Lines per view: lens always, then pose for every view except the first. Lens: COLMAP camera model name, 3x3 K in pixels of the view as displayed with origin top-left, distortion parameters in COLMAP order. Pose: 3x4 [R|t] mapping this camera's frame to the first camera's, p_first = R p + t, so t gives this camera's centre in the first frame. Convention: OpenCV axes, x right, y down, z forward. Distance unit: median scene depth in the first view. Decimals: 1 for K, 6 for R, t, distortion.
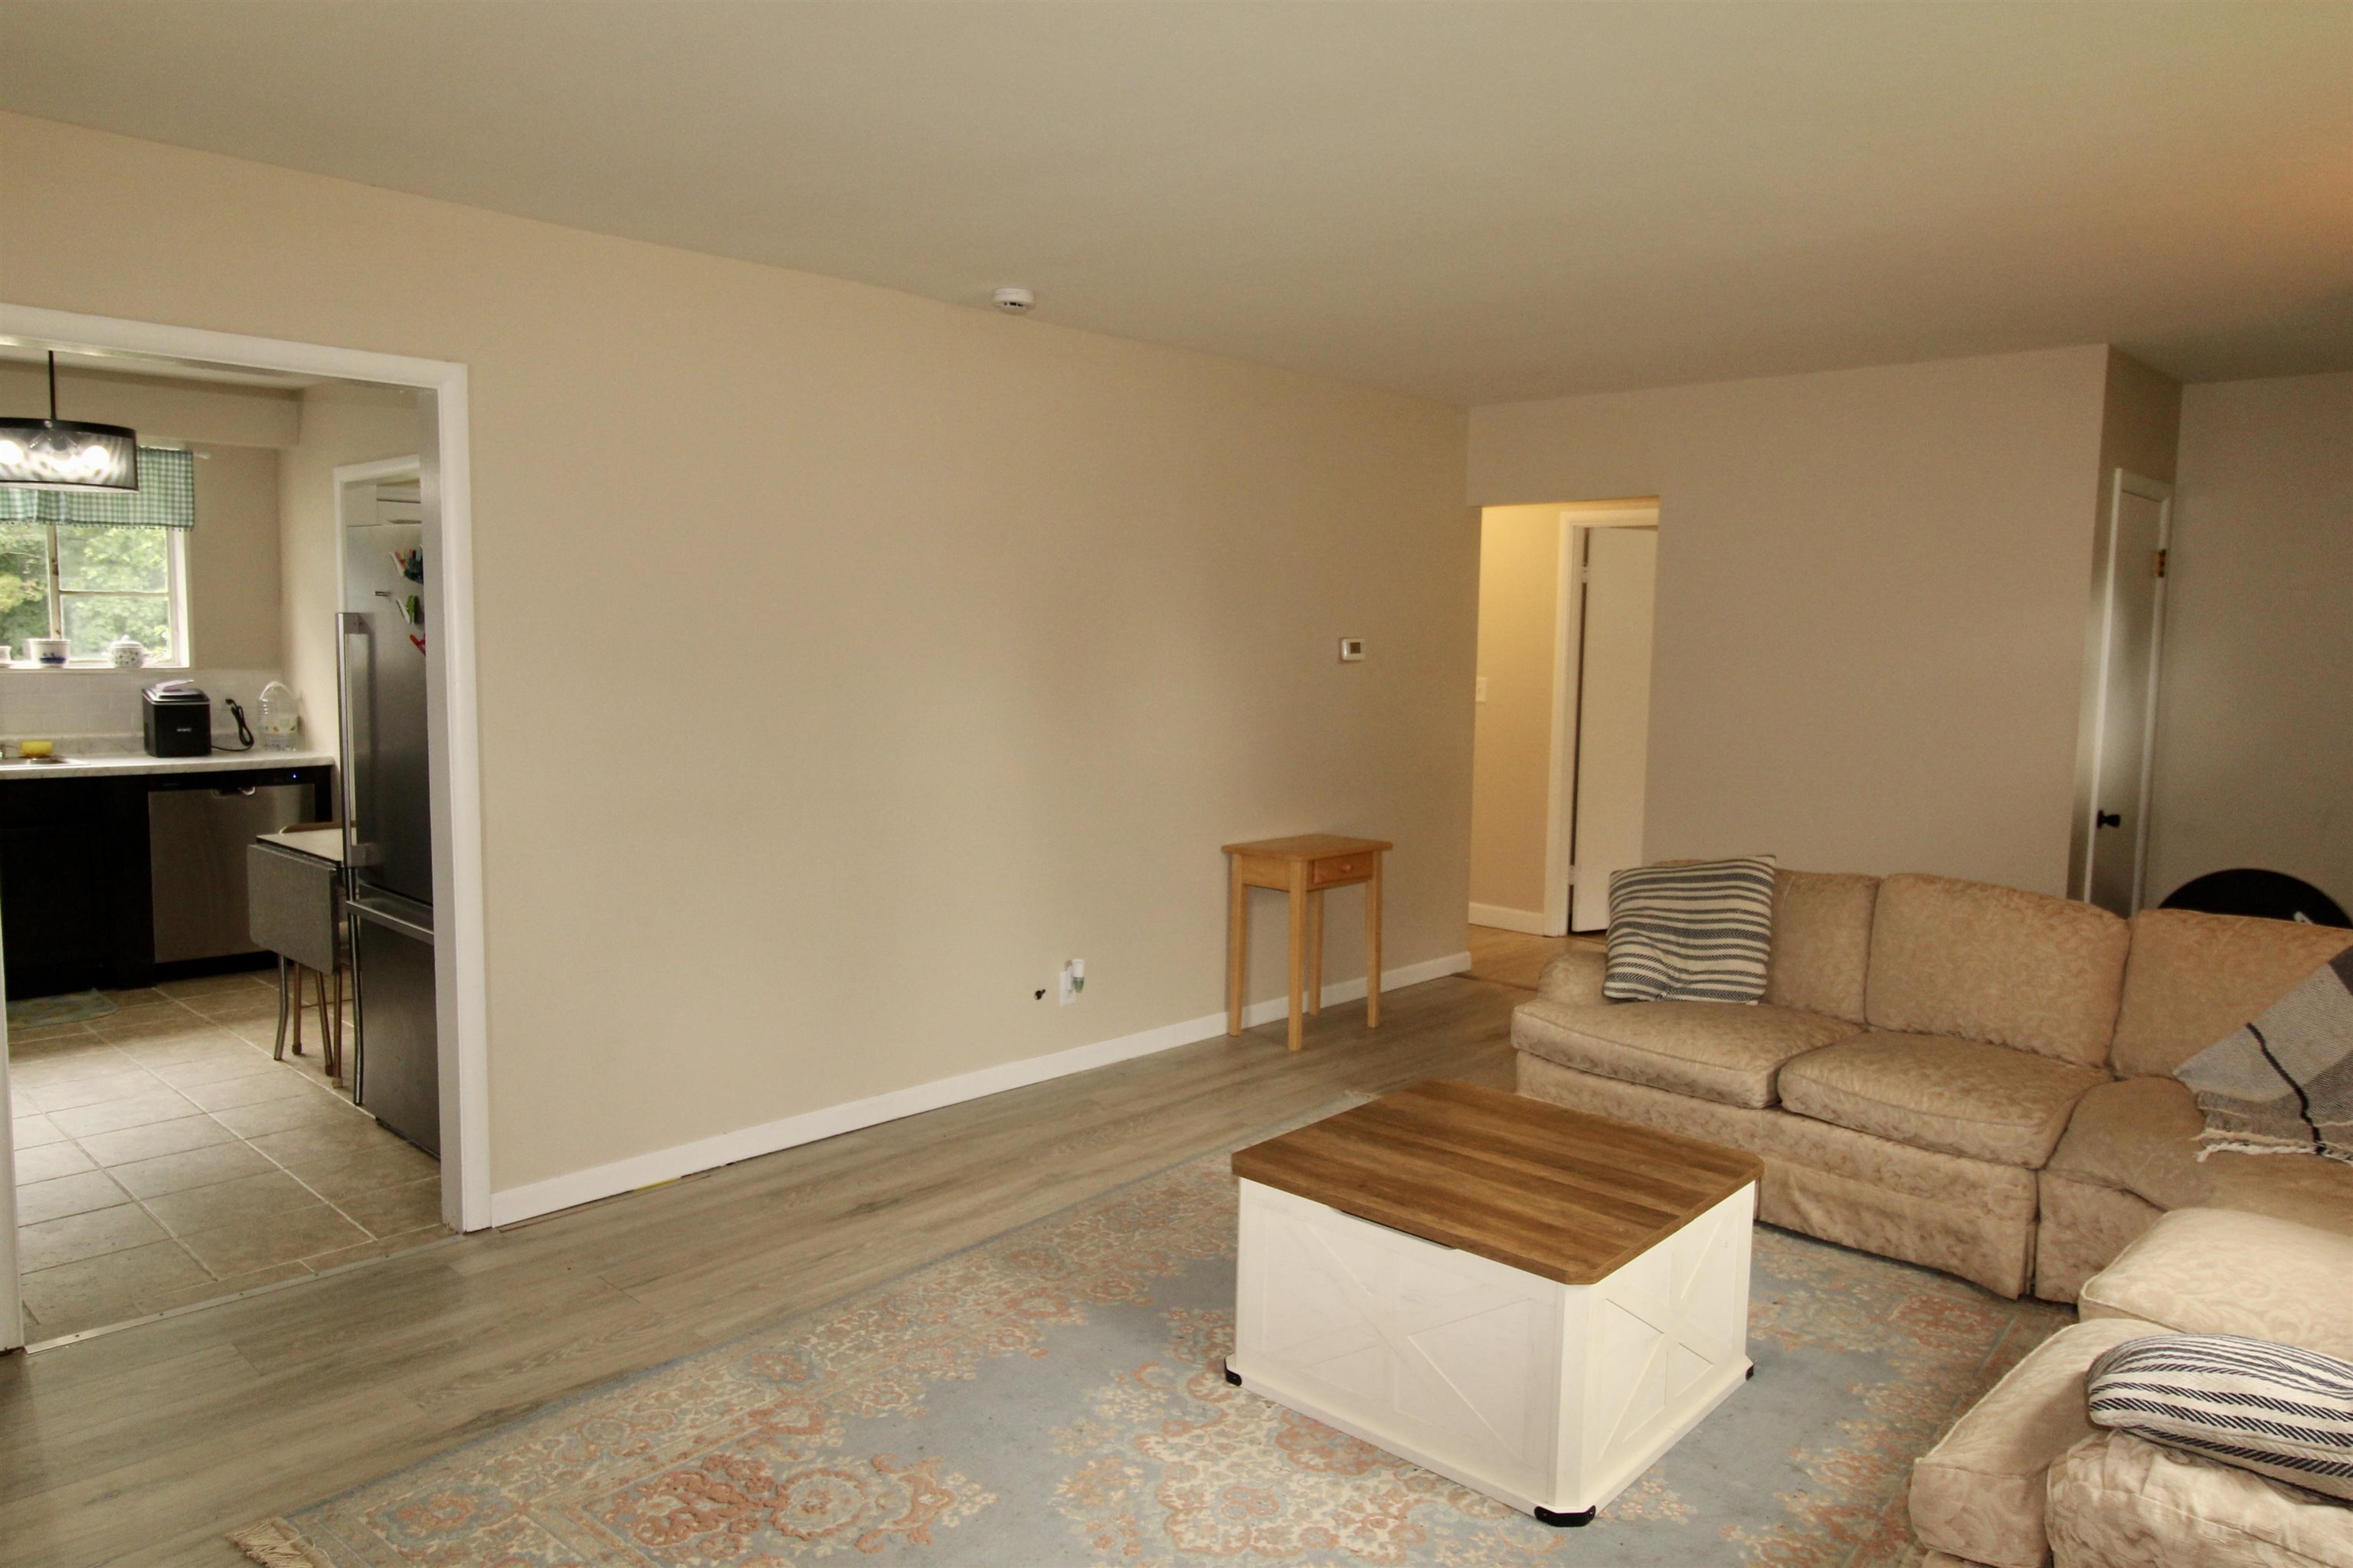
lens RADIAL K [[1519.7, 0, 1176.5], [0, 1519.7, 784.0], [0, 0, 1]] dist [0.000575, -0.000845]
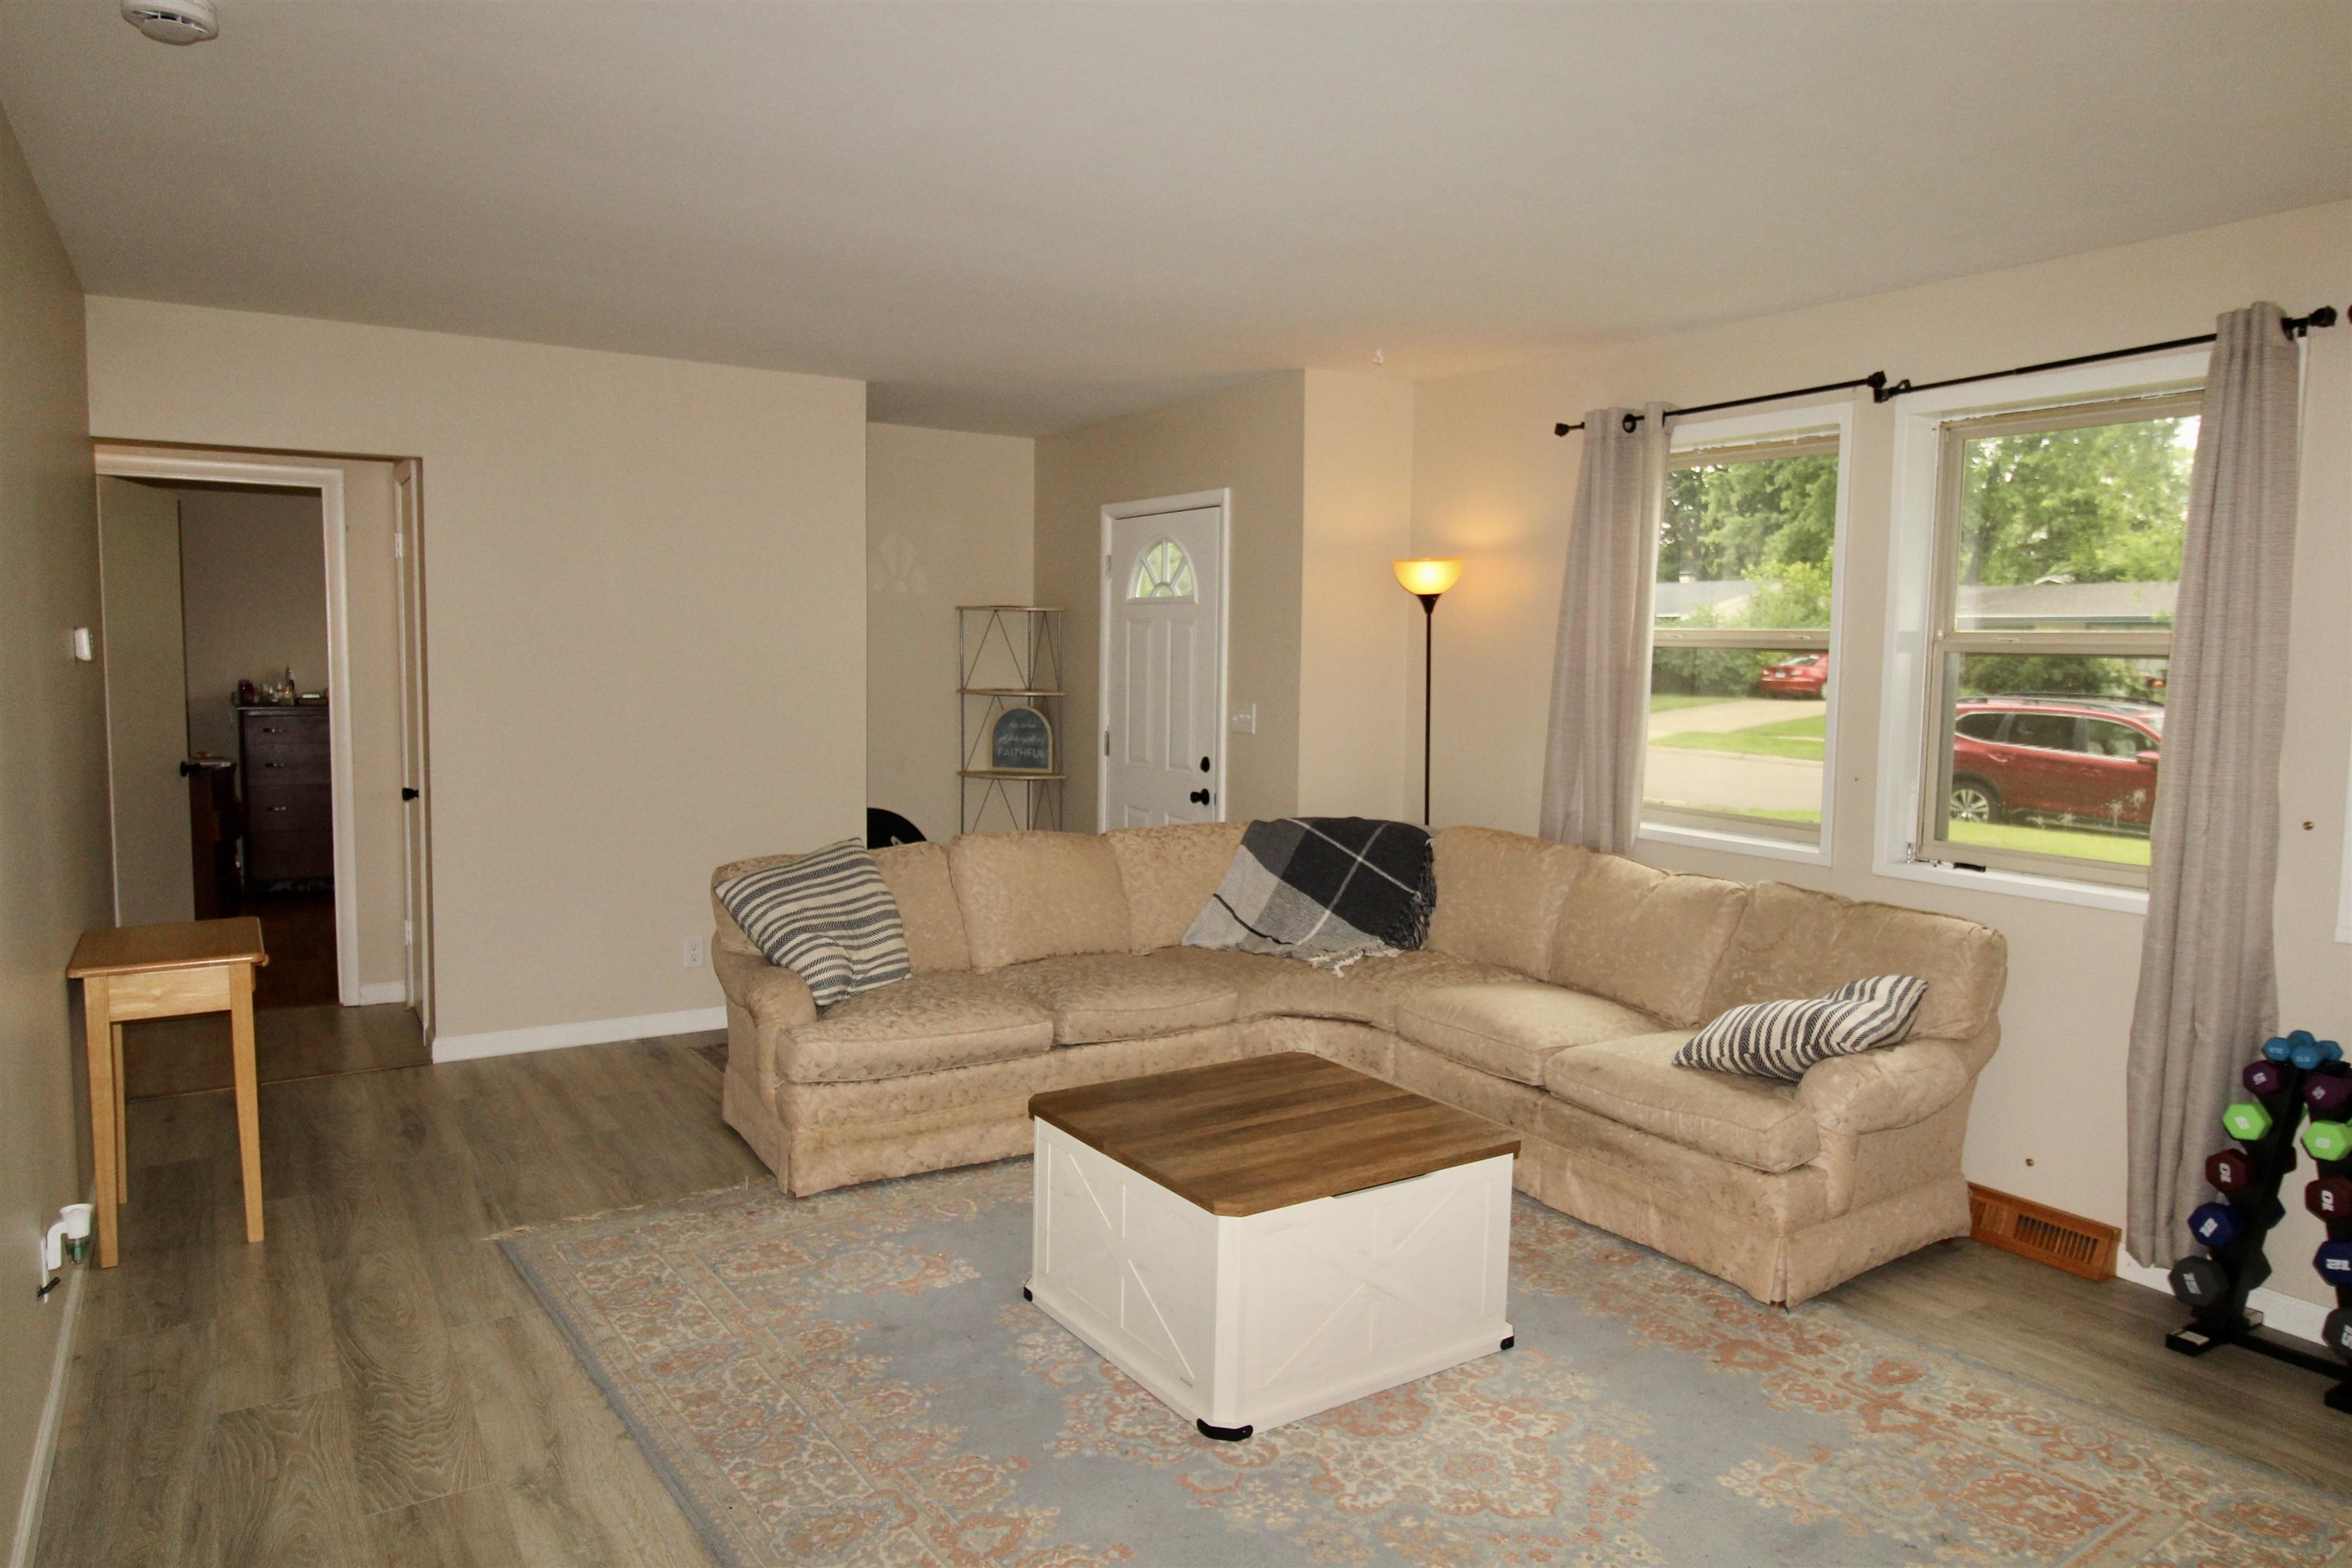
lens RADIAL K [[1519.0, 0, 1176.0], [0, 1519.0, 784.0], [0, 0, 1]] dist [0.000575, -0.000845]
pose [[0.245091, -0.100588, 0.964268, -0.778304], [0.085889, 0.992945, 0.081748, -0.078971], [-0.965688, 0.062784, 0.252001, 0.729354]]
